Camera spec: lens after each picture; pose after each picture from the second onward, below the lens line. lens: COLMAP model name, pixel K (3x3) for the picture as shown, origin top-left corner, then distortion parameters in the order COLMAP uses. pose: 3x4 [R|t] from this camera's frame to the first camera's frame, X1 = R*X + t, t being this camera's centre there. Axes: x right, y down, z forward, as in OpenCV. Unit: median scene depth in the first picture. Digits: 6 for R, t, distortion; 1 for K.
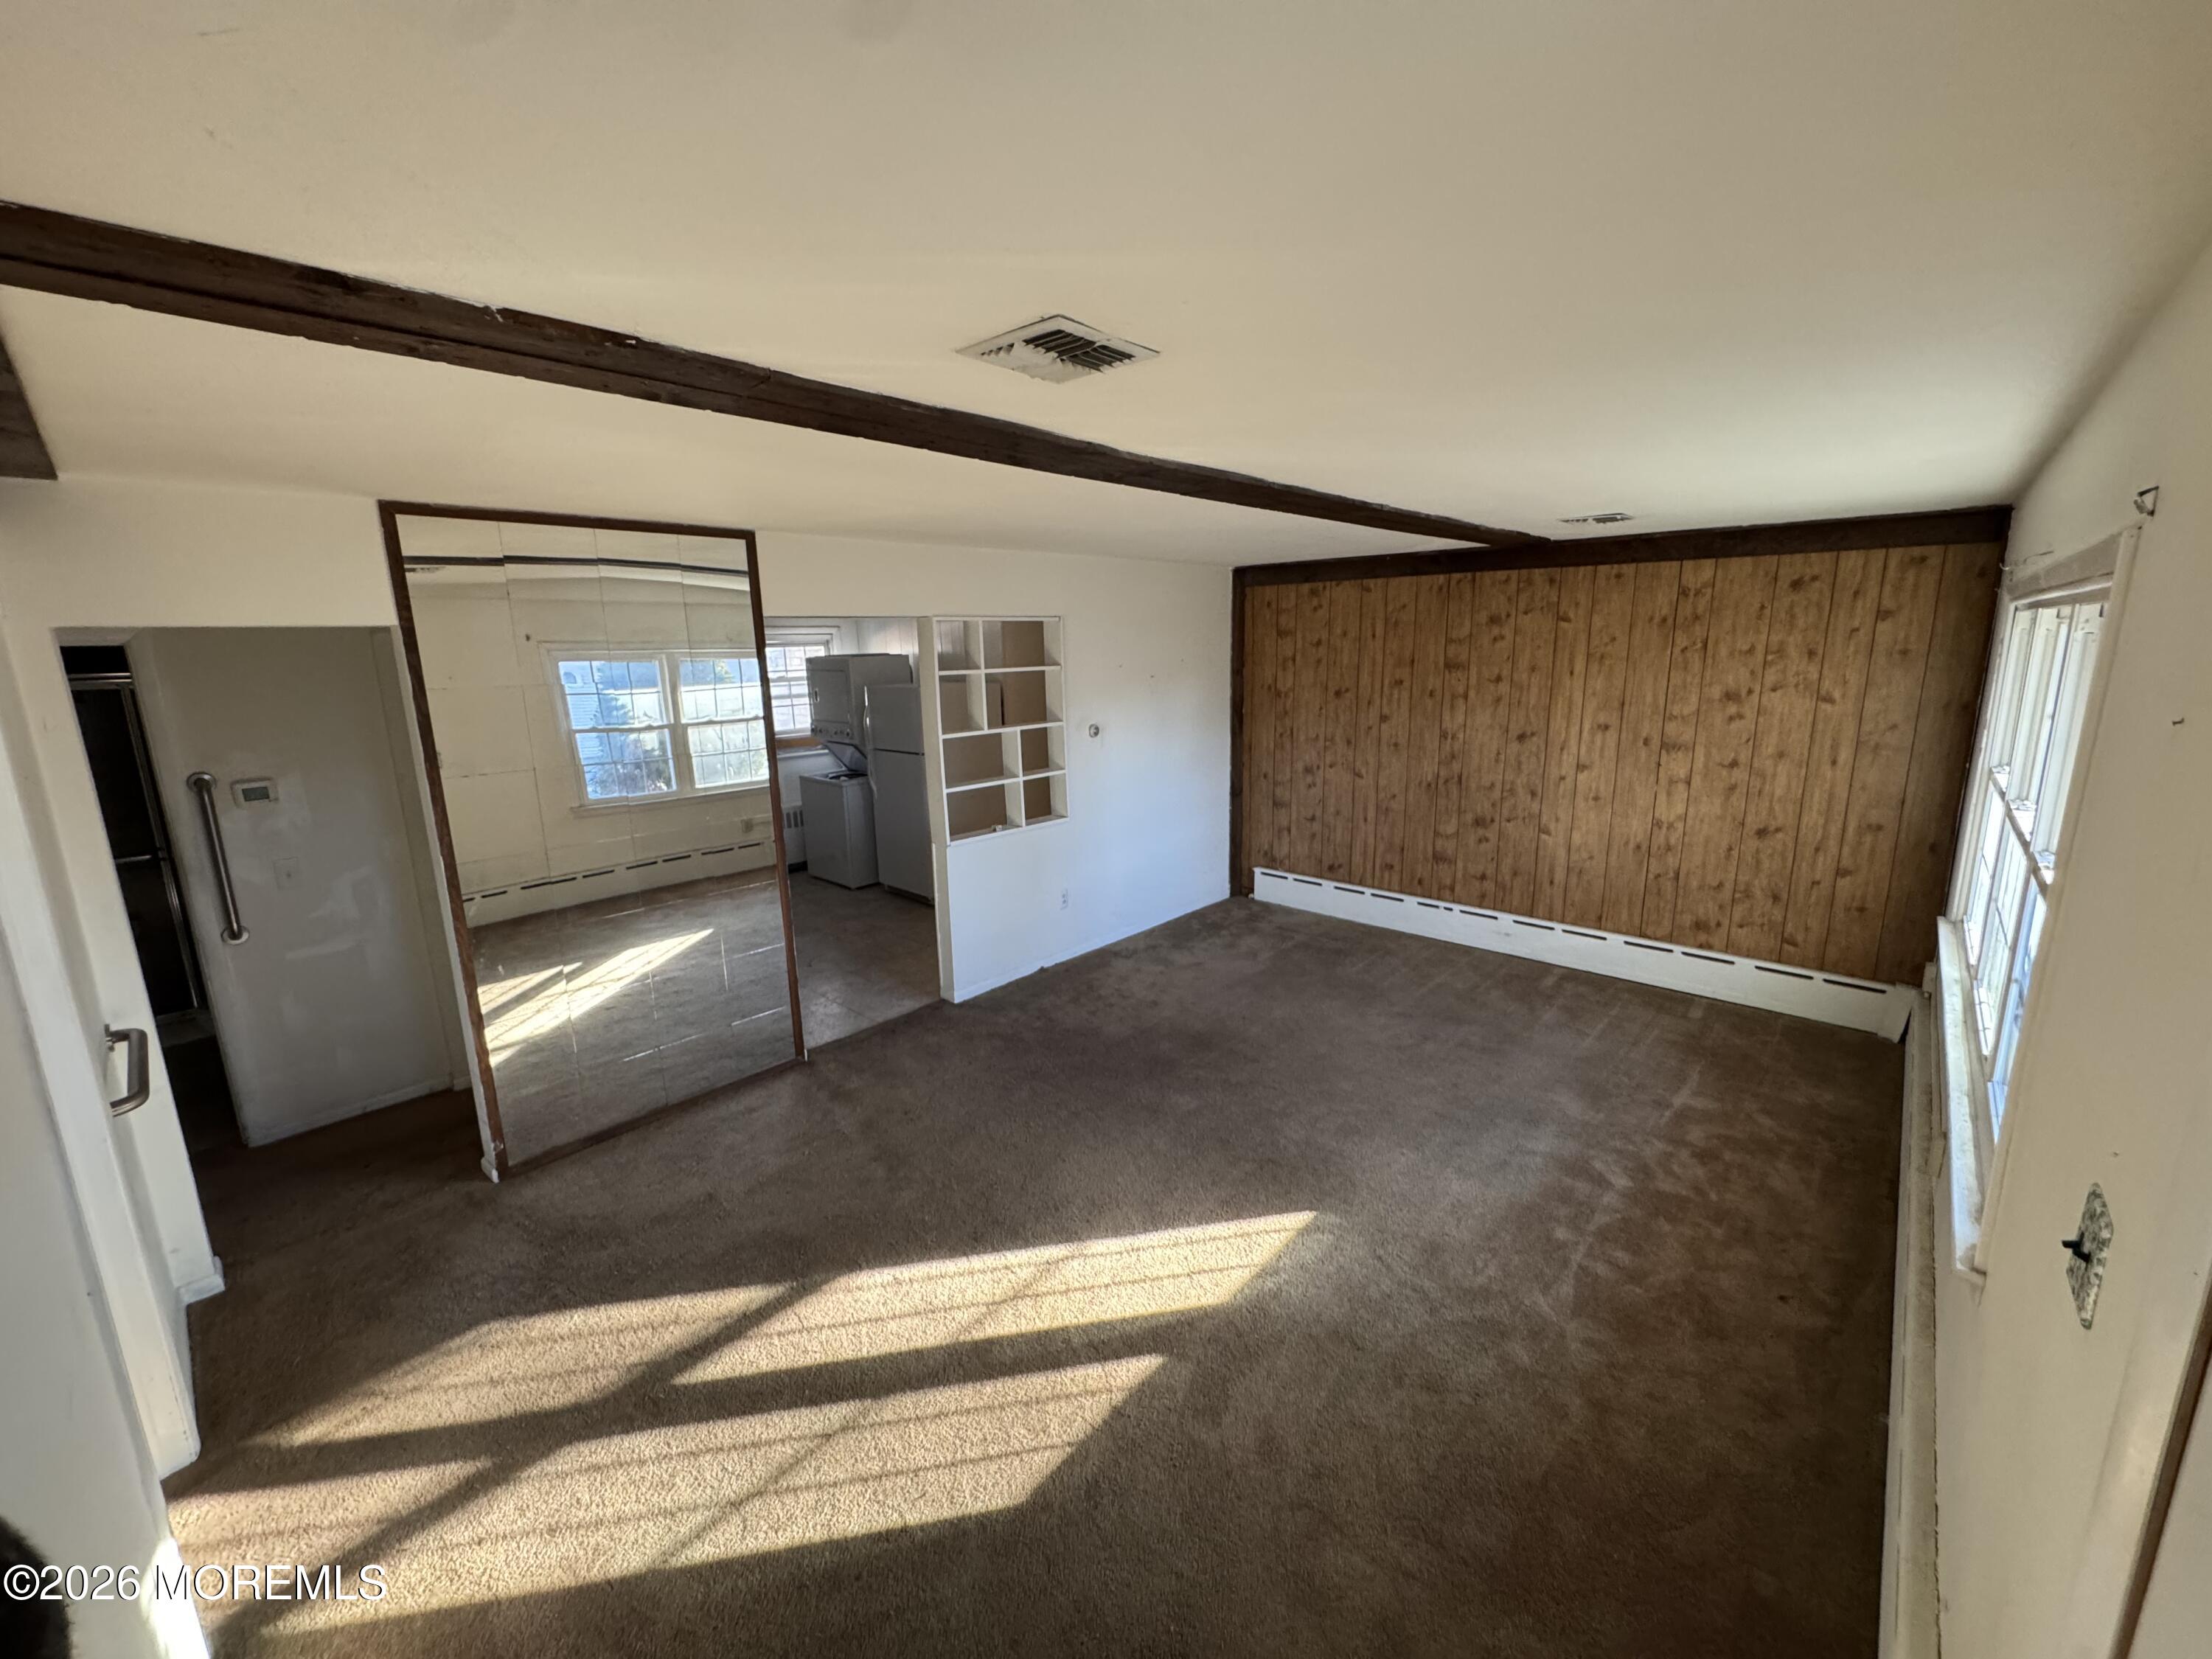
lens RADIAL K [[882.8, 0, 1112.4], [0, 882.8, 826.9], [0, 0, 1]] dist [-0.002268, -0.000517]
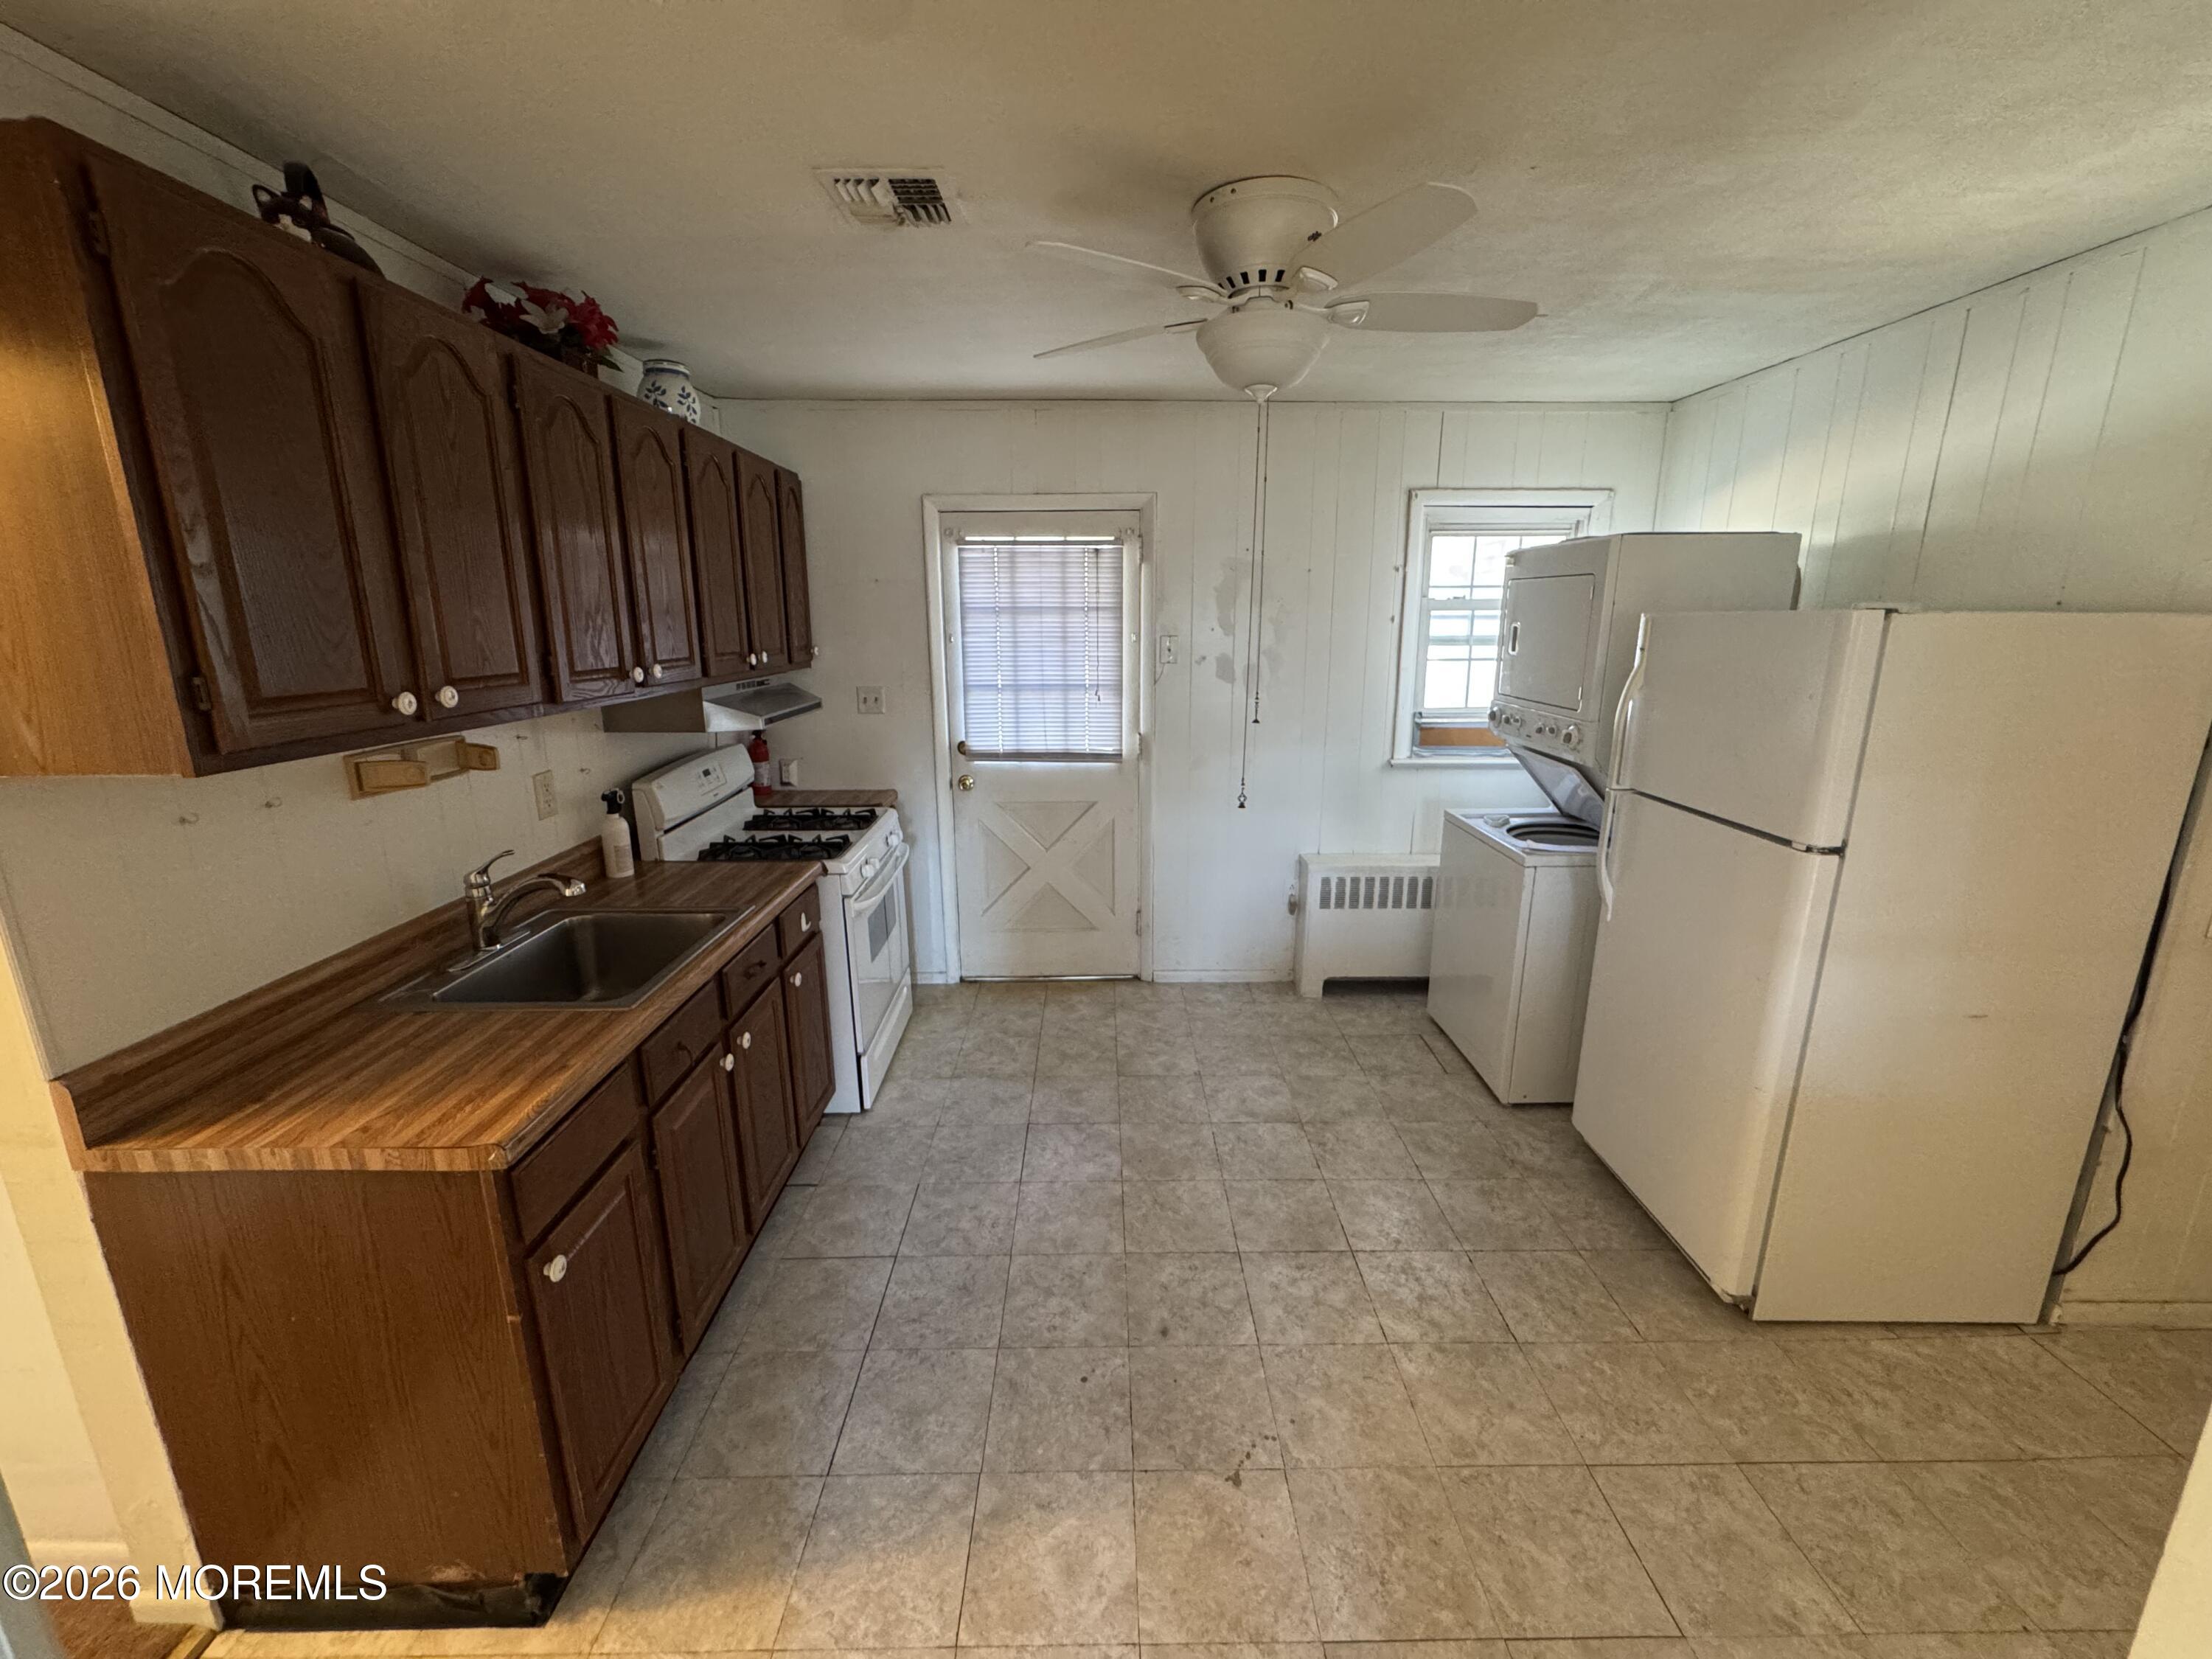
lens RADIAL K [[882.8, 0, 1103.6], [0, 882.8, 829.2], [0, 0, 1]] dist [-0.002268, -0.000517]
pose [[0.681420, 0.196791, -0.704940, -0.147112], [-0.165985, 0.979629, 0.113026, -0.071435], [0.712822, 0.039991, 0.700204, 0.547087]]
